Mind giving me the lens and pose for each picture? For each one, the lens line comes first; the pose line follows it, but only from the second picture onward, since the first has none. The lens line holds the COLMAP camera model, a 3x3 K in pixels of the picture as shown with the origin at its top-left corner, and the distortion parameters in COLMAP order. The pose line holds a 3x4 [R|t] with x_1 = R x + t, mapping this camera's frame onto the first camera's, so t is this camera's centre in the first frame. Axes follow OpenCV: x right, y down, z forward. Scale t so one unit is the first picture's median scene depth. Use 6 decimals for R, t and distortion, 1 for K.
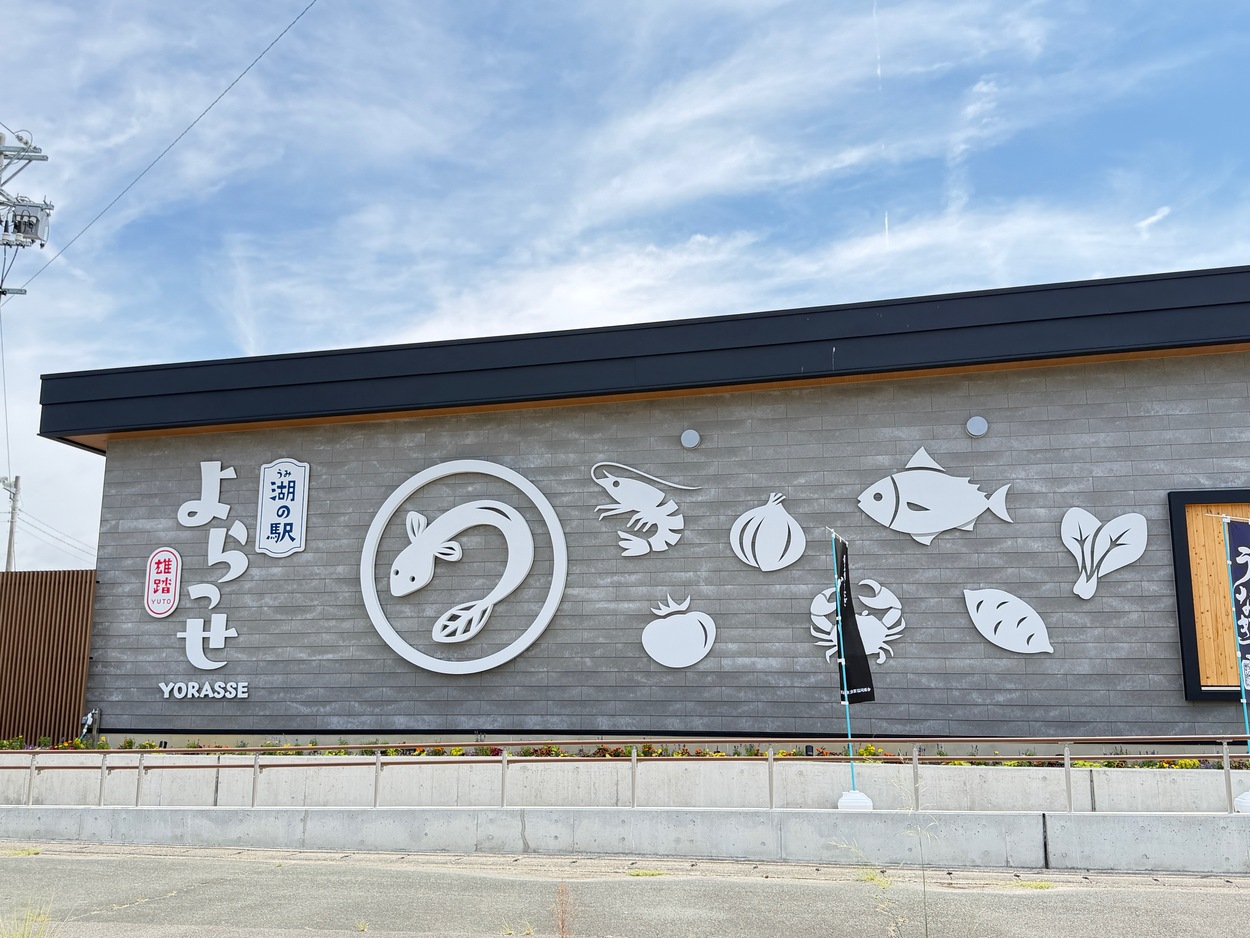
lens RADIAL K [[1129.3, 0, 625.0], [0, 1129.3, 469.0], [0, 0, 1]] dist [0.143201, -0.306713]
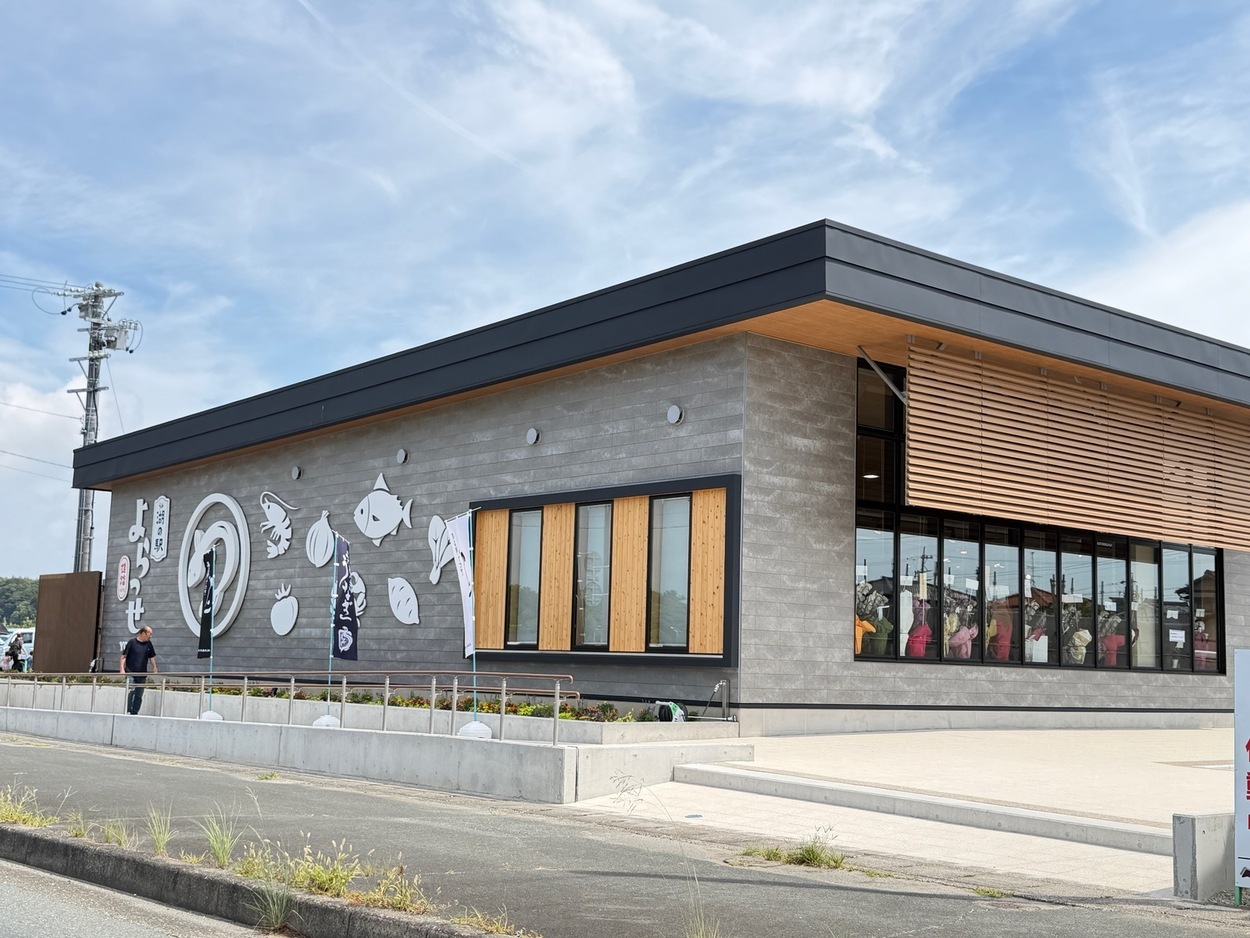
lens RADIAL K [[1568.0, 0, 625.0], [0, 1568.0, 469.0], [0, 0, 1]] dist [0.057727, -0.040205]
pose [[0.780177, -0.056967, -0.622960, 1.573903], [0.090808, 0.995610, 0.022681, -0.038616], [0.618933, -0.074265, 0.781925, -0.263962]]
